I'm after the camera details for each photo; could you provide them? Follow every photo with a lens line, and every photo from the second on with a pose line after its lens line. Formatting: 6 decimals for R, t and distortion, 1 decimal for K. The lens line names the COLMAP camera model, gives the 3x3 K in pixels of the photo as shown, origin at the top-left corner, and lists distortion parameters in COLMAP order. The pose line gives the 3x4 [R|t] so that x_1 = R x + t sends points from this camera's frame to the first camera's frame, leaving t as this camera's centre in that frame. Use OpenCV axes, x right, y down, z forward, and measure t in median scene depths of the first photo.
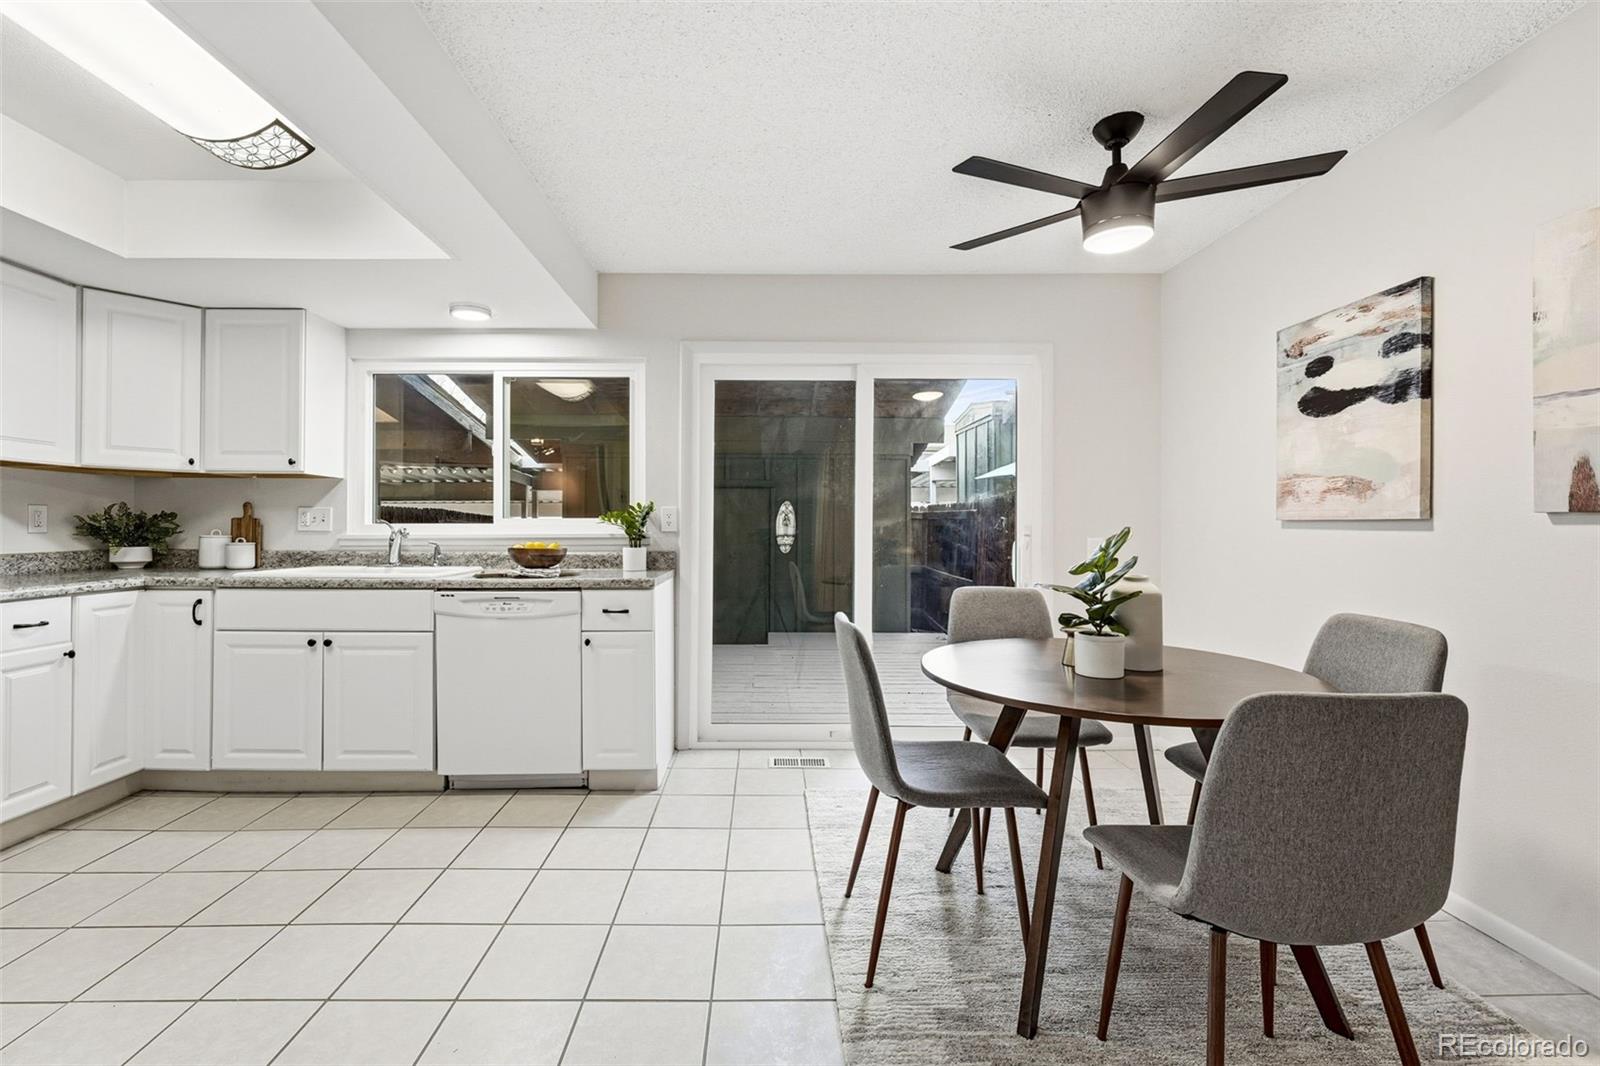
lens RADIAL K [[682.2, 0, 769.8], [0, 682.2, 523.0], [0, 0, 1]] dist [-0.000799, -0.000070]
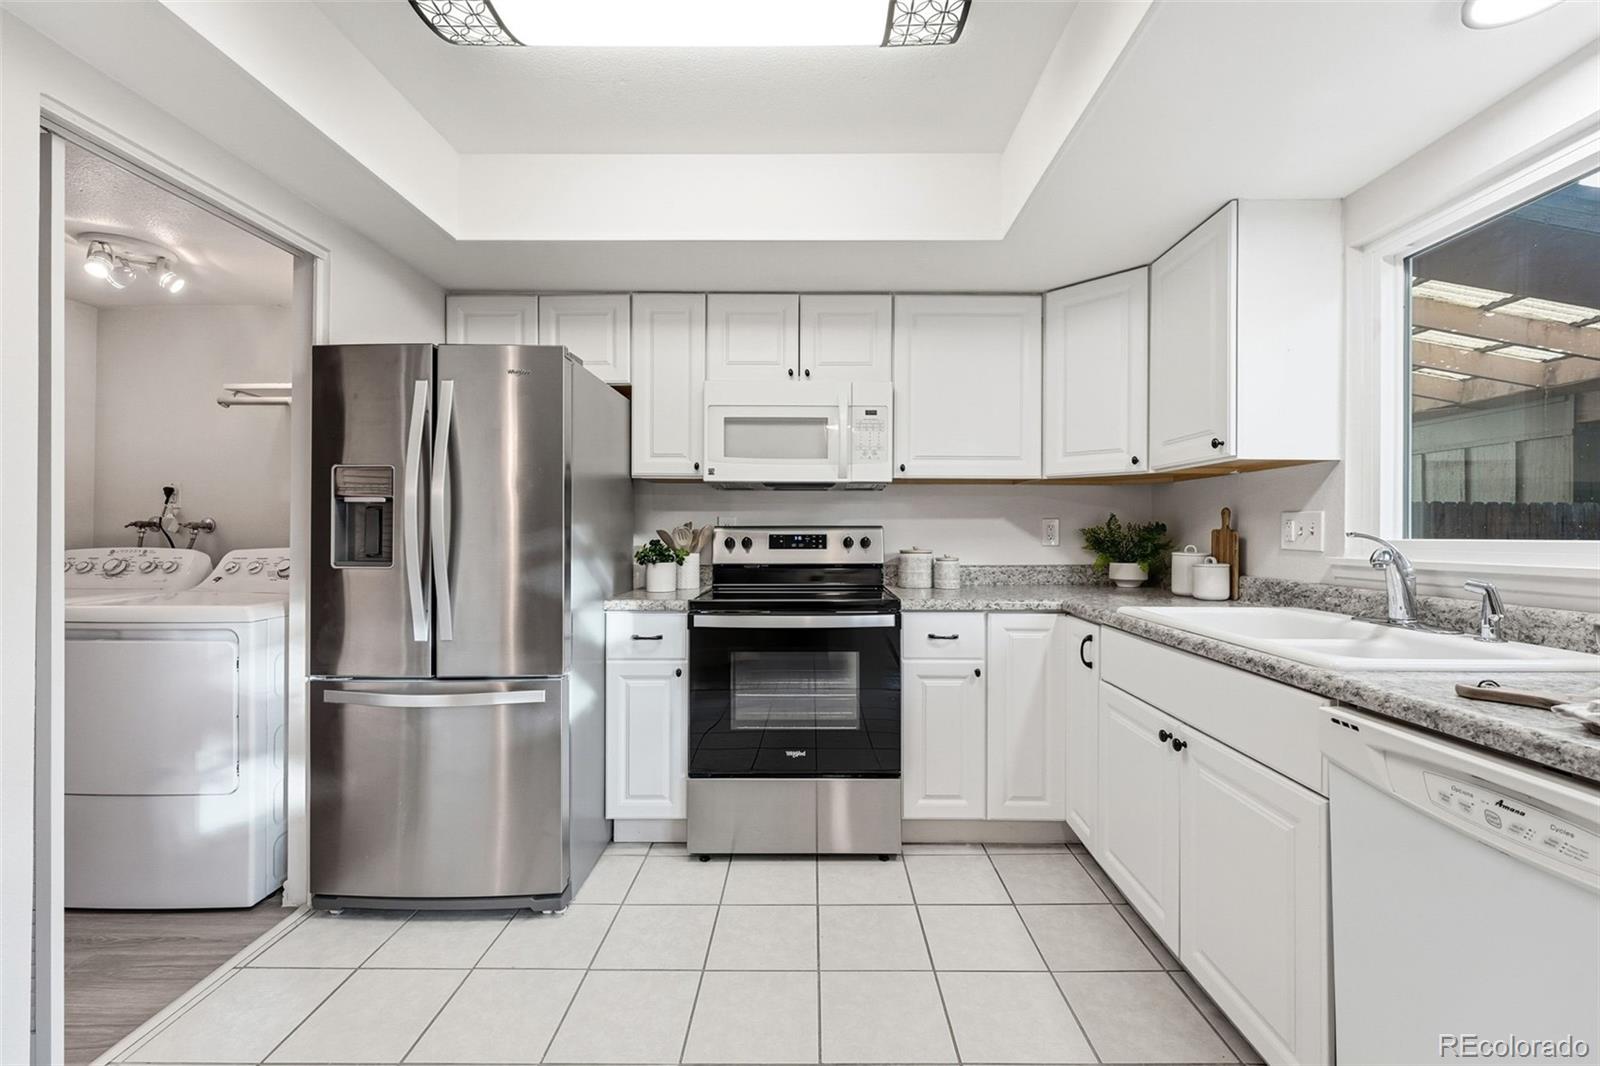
lens RADIAL K [[645.5, 0, 808.3], [0, 645.5, 528.6], [0, 0, 1]] dist [-0.000686, -0.000531]
pose [[-0.011724, -0.008754, -0.999893, -0.084043], [0.001495, 0.999960, -0.008772, -0.003637], [0.999930, -0.001598, -0.011710, 0.623475]]
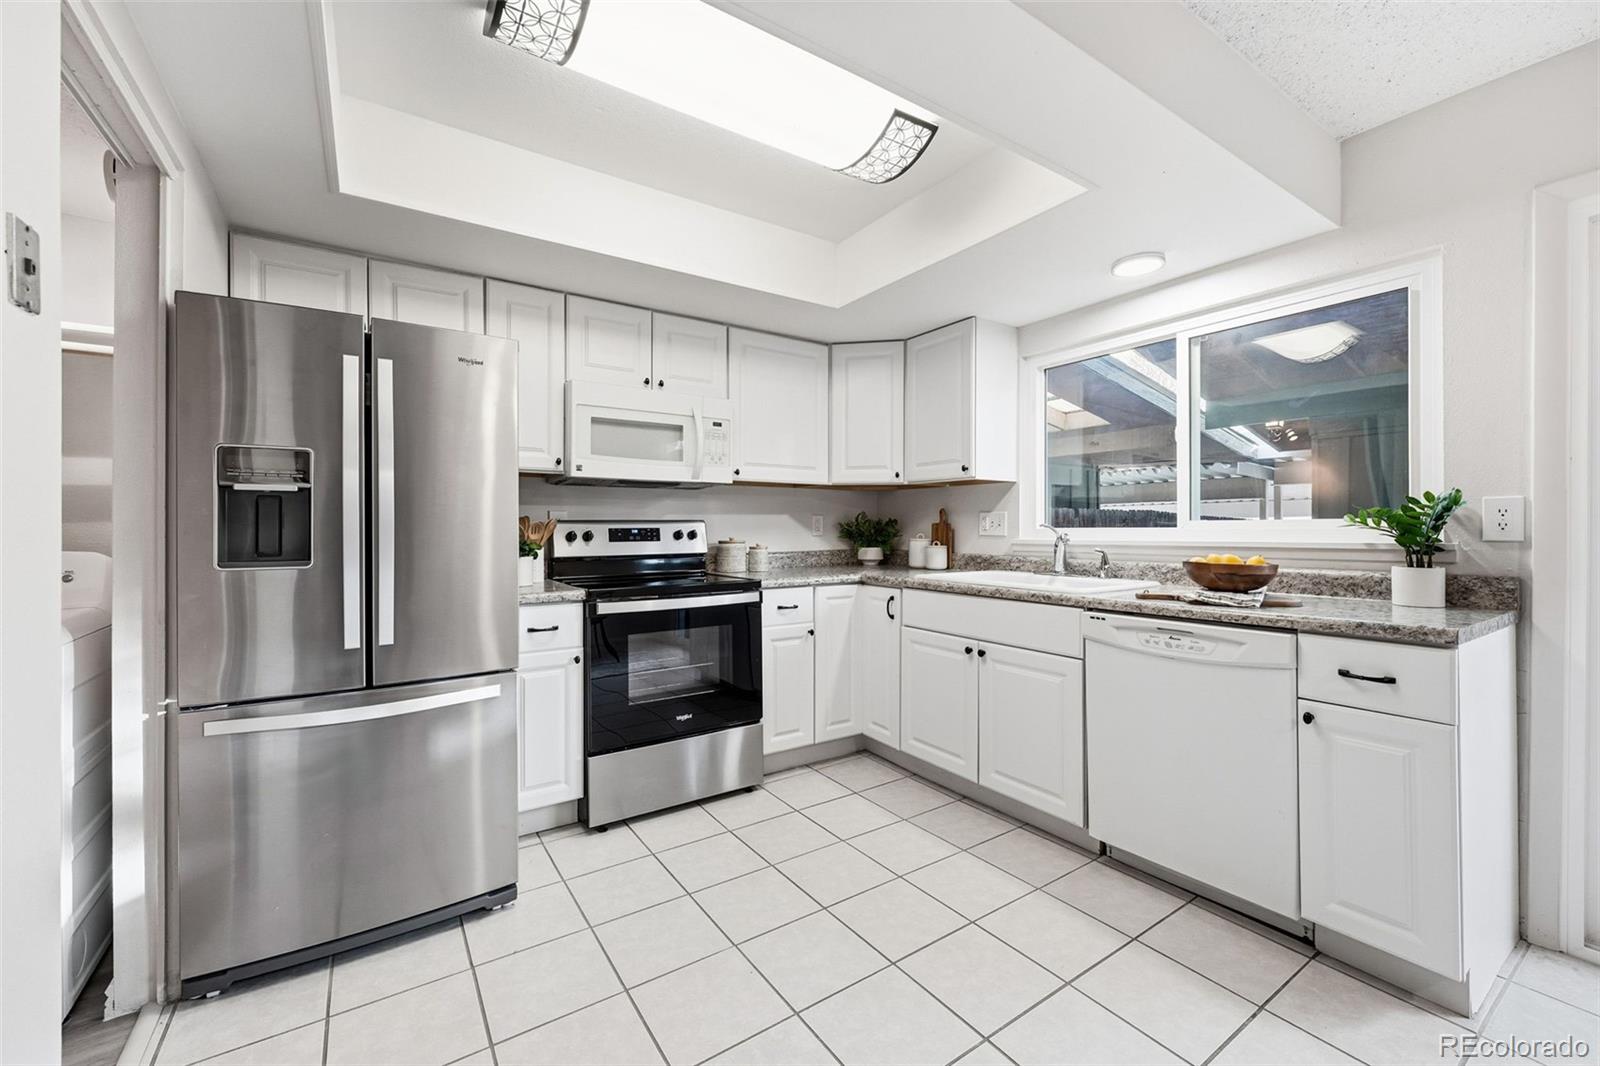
lens RADIAL K [[646.0, 0, 798.6], [0, 646.0, 527.5], [0, 0, 1]] dist [-0.001261, -0.000010]
pose [[0.549529, -0.003458, -0.835467, -0.026684], [0.006948, 0.999976, 0.000431, -0.002701], [0.835446, -0.006041, 0.549540, 0.258694]]
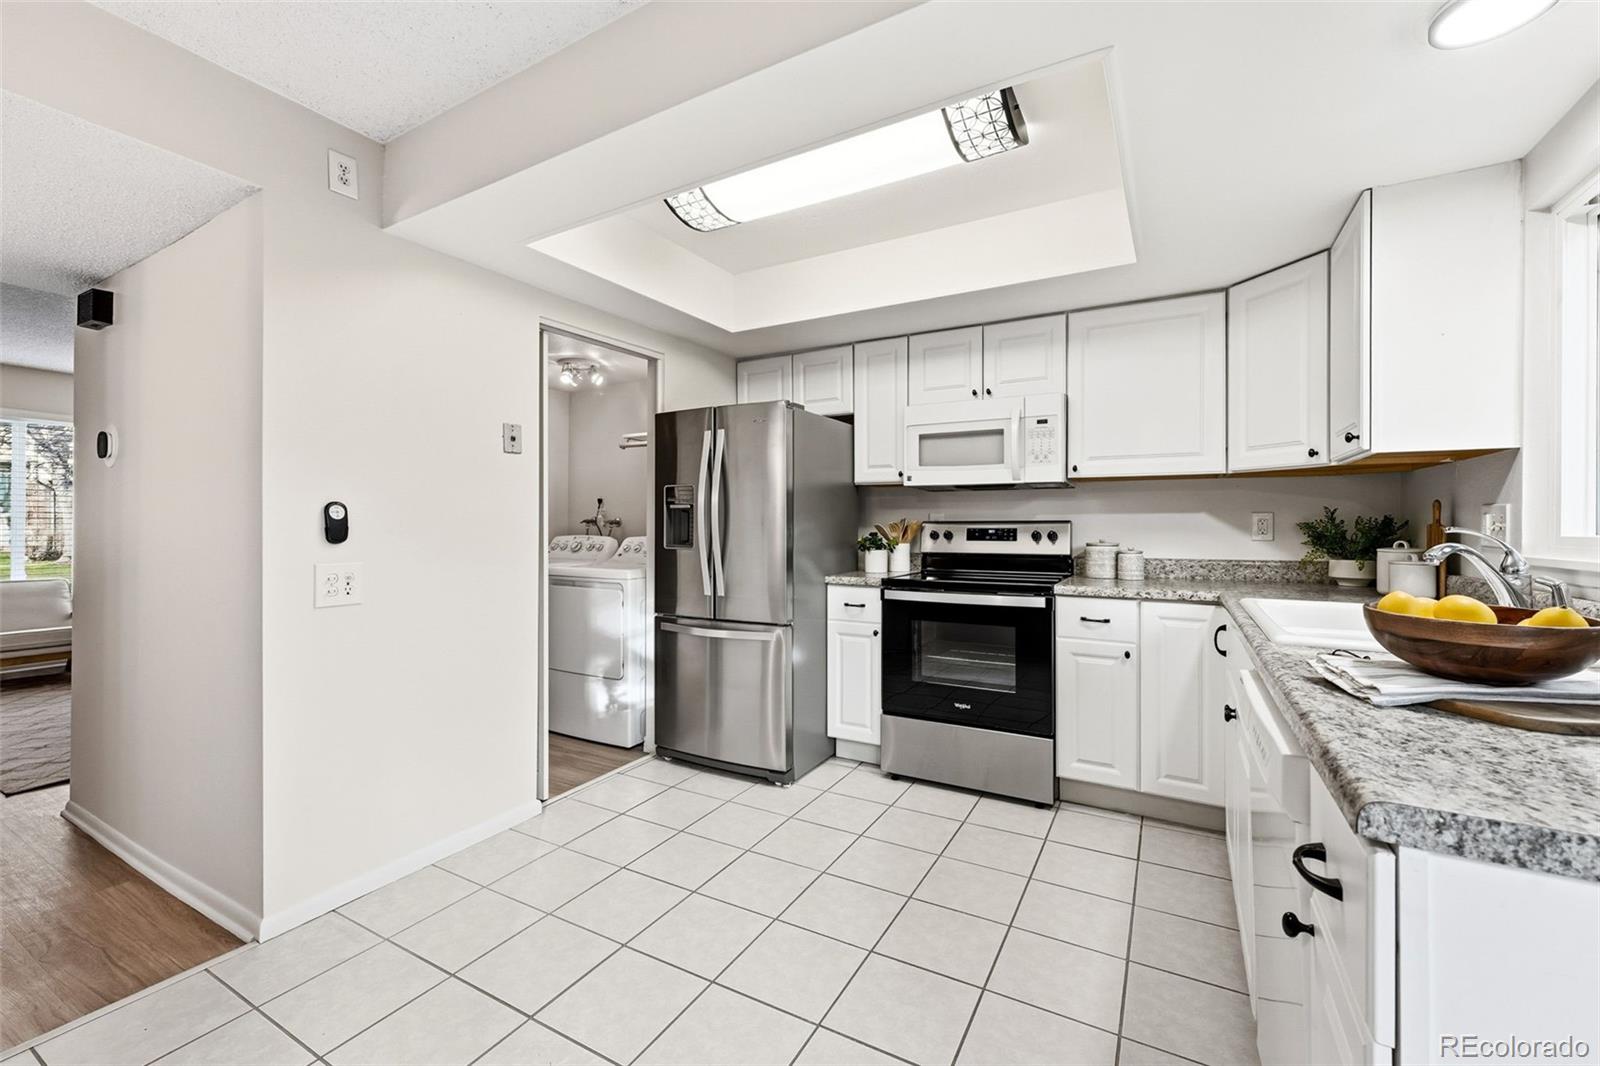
lens RADIAL K [[652.0, 0, 802.1], [0, 652.0, 519.5], [0, 0, 1]] dist [-0.000791, -0.000024]
pose [[-0.497828, -0.010892, -0.867207, 0.089294], [-0.000168, 0.999922, -0.012462, -0.004388], [0.867276, -0.006058, -0.497791, 0.863710]]
